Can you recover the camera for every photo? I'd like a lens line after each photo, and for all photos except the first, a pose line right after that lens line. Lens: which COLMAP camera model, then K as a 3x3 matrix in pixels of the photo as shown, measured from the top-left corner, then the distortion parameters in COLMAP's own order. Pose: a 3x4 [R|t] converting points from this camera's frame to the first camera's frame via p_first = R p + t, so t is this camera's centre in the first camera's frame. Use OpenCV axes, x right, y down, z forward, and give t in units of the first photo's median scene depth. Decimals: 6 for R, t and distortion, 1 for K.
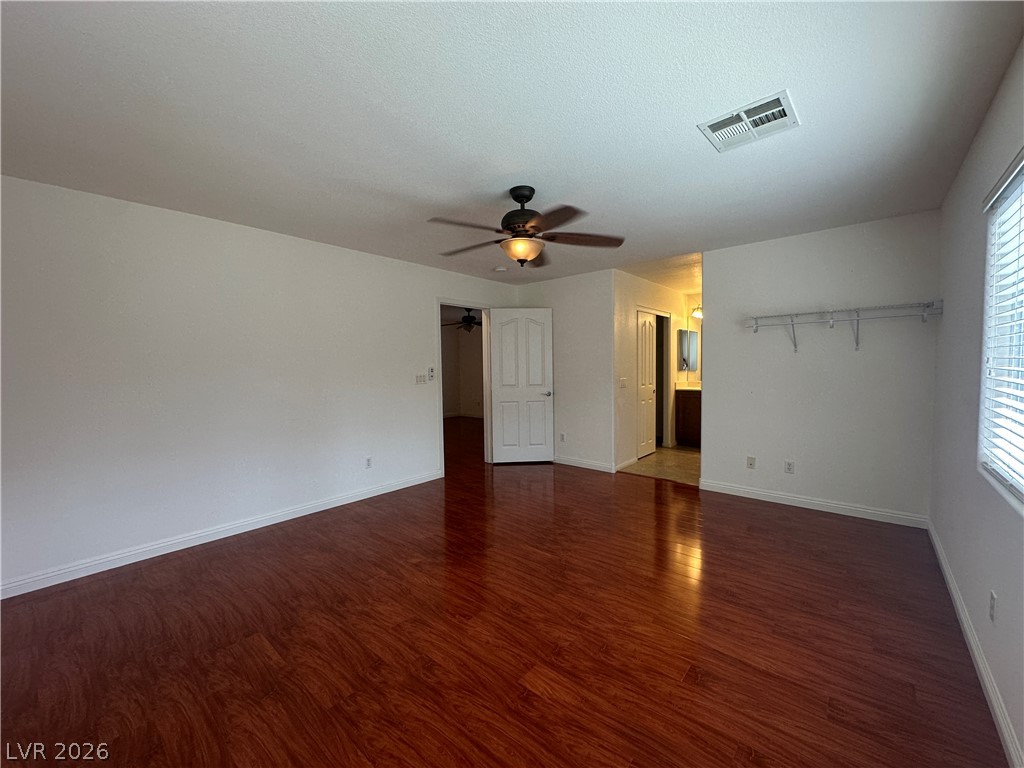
lens RADIAL K [[408.9, 0, 513.0], [0, 408.9, 384.9], [0, 0, 1]] dist [-0.002296, 0.000362]
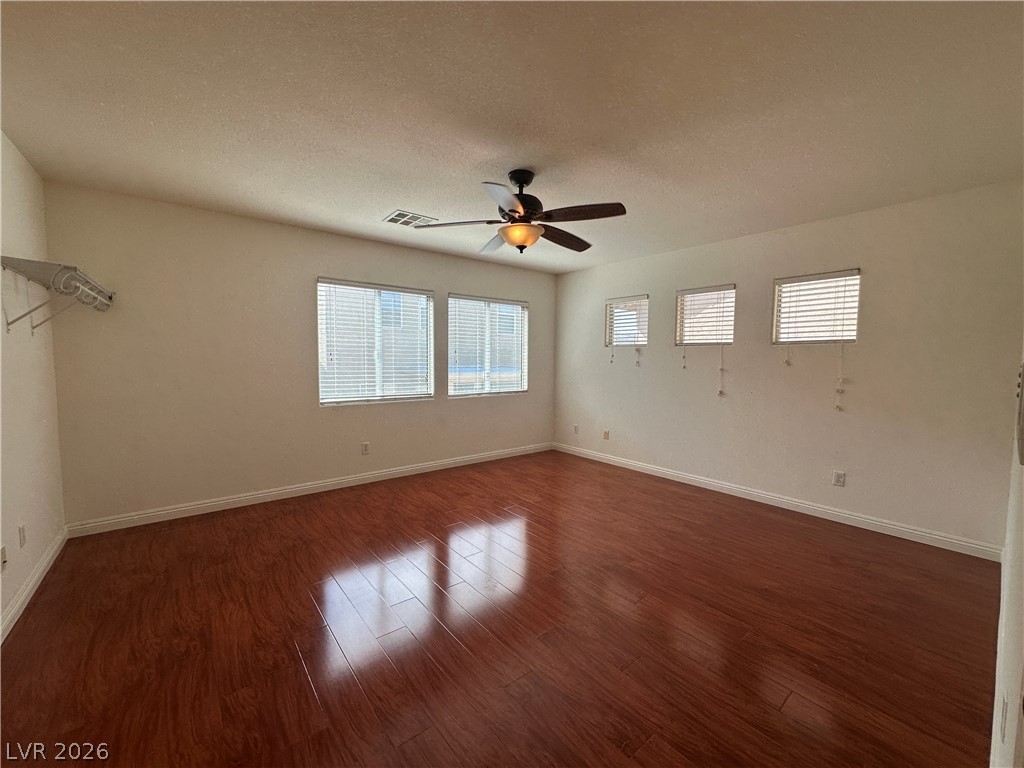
lens RADIAL K [[408.9, 0, 513.0], [0, 408.9, 384.9], [0, 0, 1]] dist [-0.002296, 0.000362]
pose [[-0.983701, -0.007321, 0.179665, -0.183578], [0.013433, 0.993387, 0.114026, -0.119662], [-0.179312, 0.114581, -0.977097, 2.692710]]
